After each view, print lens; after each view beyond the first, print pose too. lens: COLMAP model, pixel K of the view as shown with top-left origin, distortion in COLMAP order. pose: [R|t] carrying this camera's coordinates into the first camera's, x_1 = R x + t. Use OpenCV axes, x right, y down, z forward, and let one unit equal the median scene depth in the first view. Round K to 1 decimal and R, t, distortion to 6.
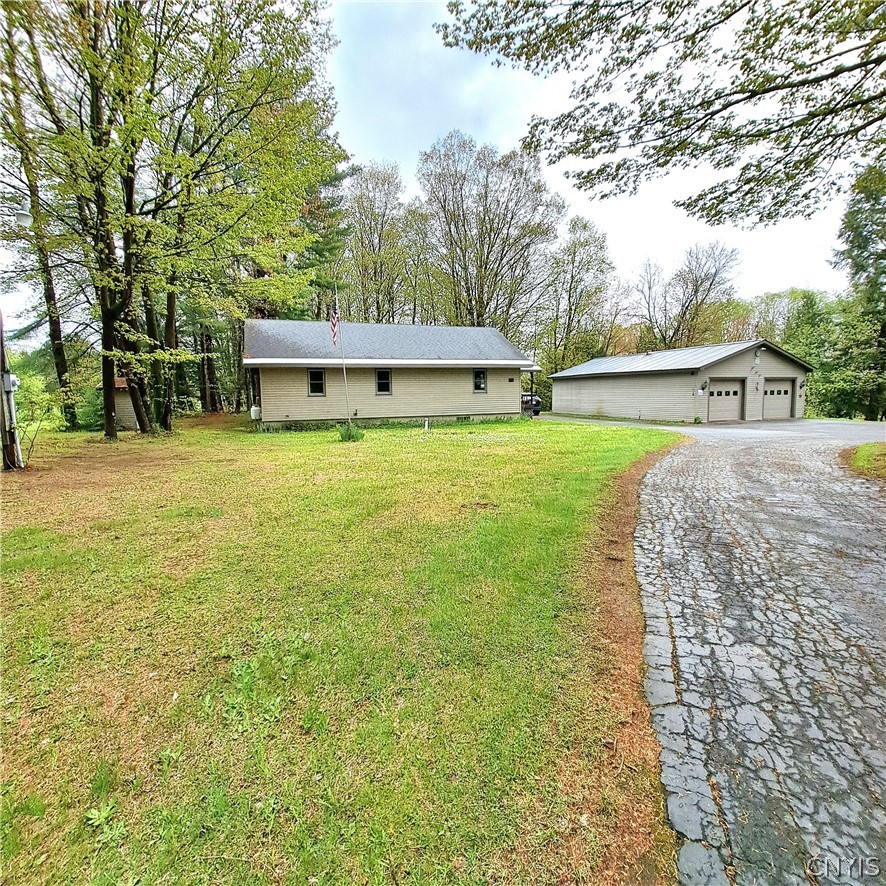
lens RADIAL K [[475.8, 0, 443.0], [0, 475.8, 443.0], [0, 0, 1]] dist [-0.021596, 0.000157]
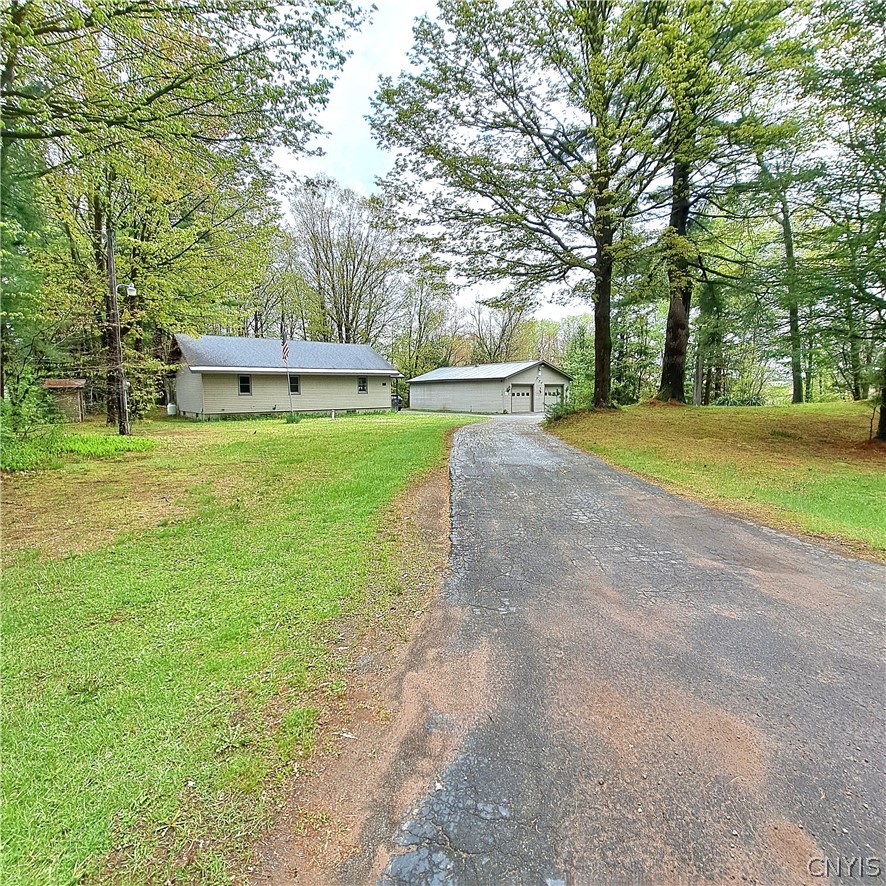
lens RADIAL K [[475.8, 0, 443.0], [0, 475.8, 443.0], [0, 0, 1]] dist [-0.021596, 0.000157]
pose [[0.951015, -0.026530, 0.308004, -0.132269], [0.027977, 0.999609, -0.000283, 0.047869], [-0.307876, 0.008886, 0.951385, -0.401935]]
